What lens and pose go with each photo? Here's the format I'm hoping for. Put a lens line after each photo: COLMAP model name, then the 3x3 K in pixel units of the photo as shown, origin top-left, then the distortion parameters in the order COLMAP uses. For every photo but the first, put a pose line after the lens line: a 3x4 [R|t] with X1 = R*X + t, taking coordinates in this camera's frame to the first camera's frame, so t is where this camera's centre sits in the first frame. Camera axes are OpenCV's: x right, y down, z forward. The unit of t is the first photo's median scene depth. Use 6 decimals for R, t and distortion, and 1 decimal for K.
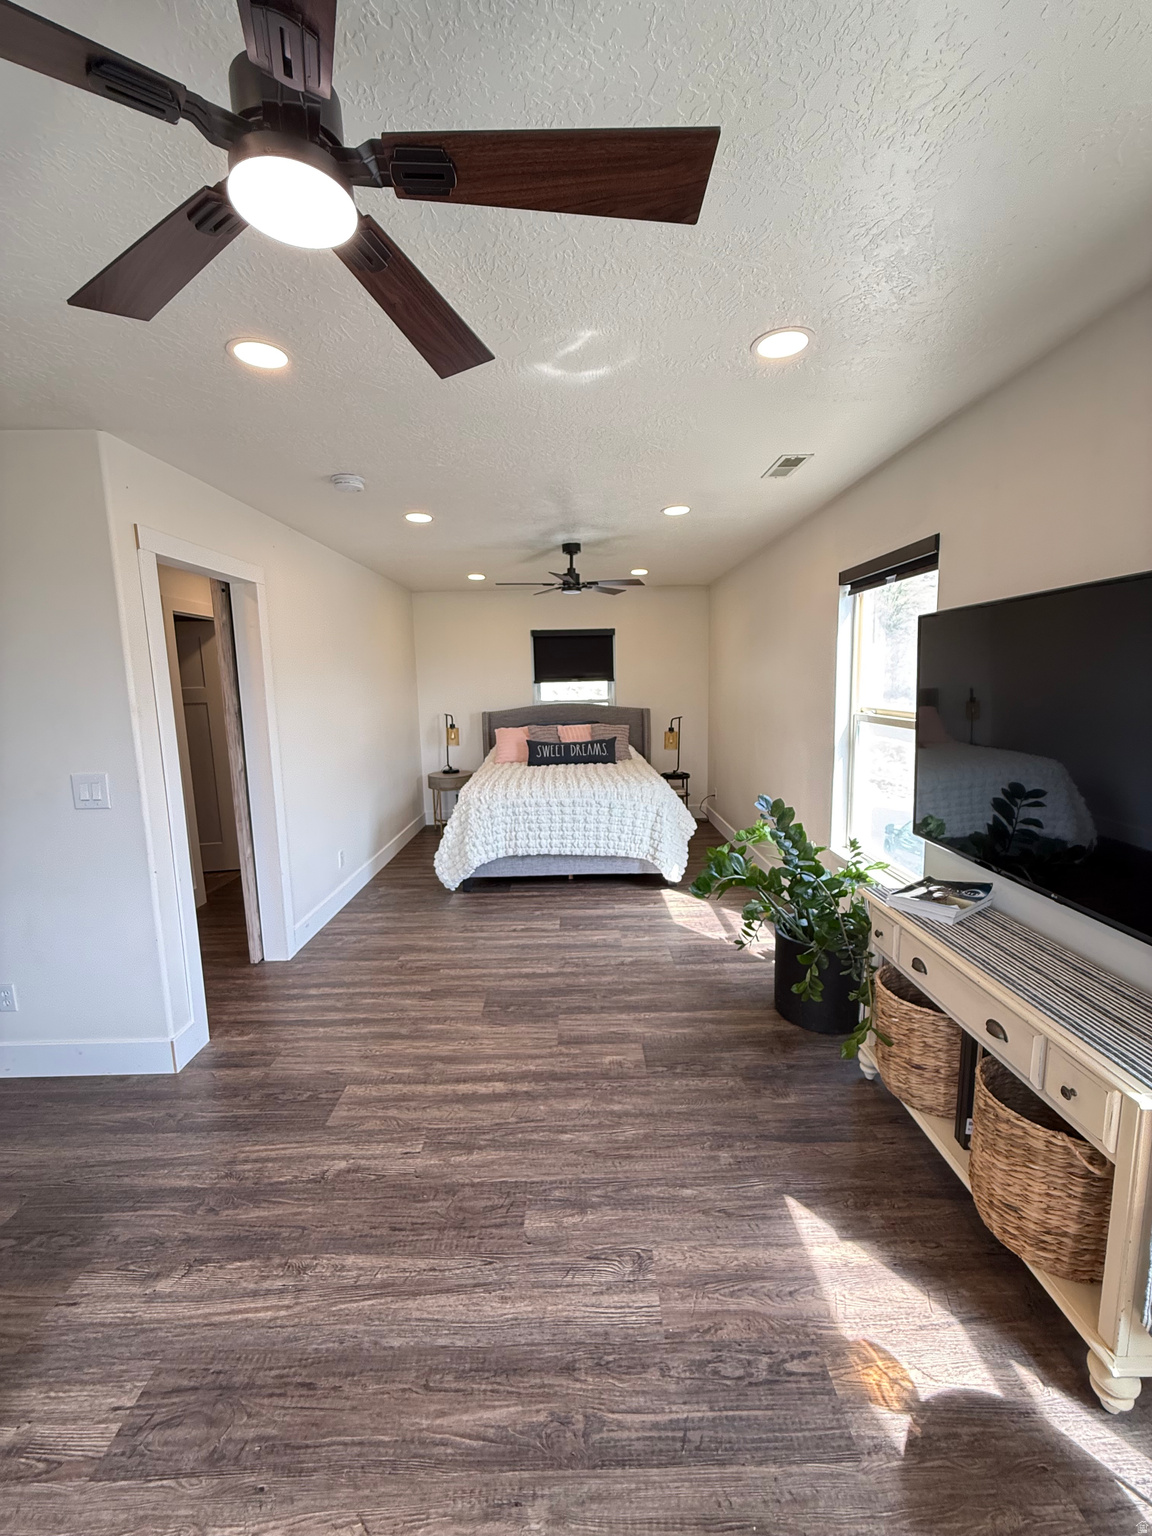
lens RADIAL K [[612.1, 0, 575.8], [0, 612.1, 762.2], [0, 0, 1]] dist [-0.000970, 0.000348]
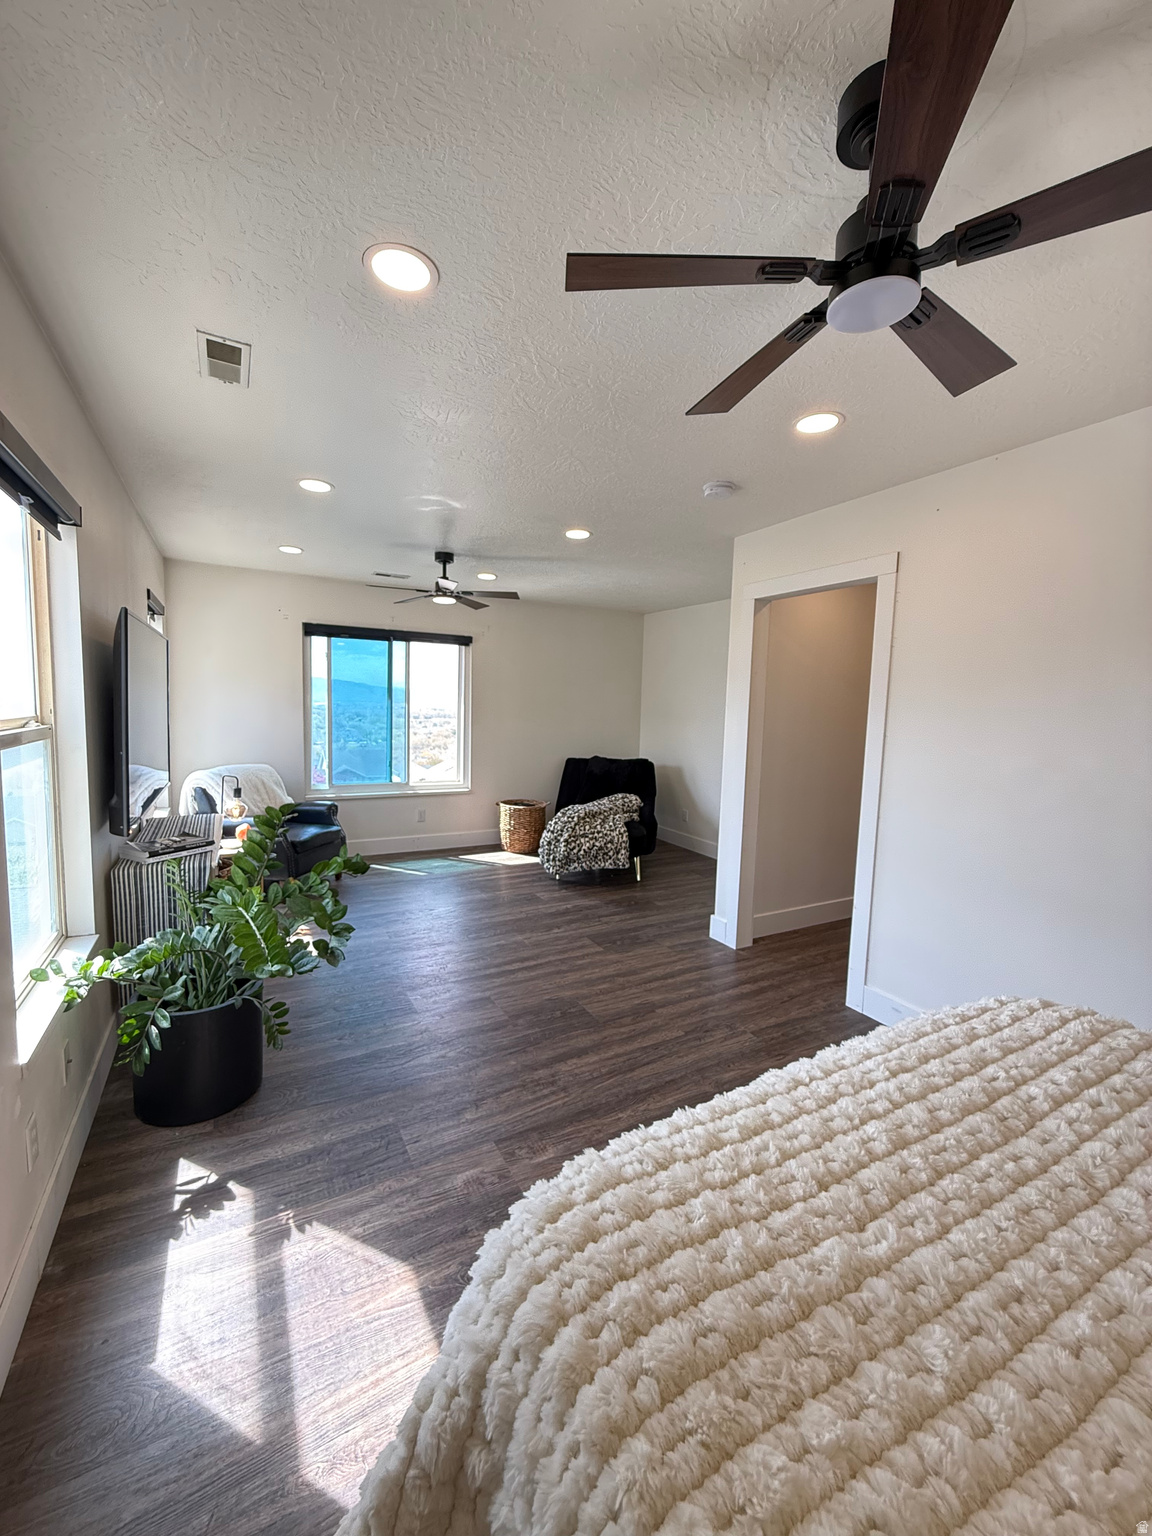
lens RADIAL K [[612.1, 0, 575.8], [0, 612.1, 762.2], [0, 0, 1]] dist [-0.000970, 0.000348]
pose [[-0.876211, 0.043539, -0.479958, 0.312933], [-0.074123, 0.971885, 0.223483, -0.206444], [0.476194, 0.231395, -0.848349, 1.680559]]
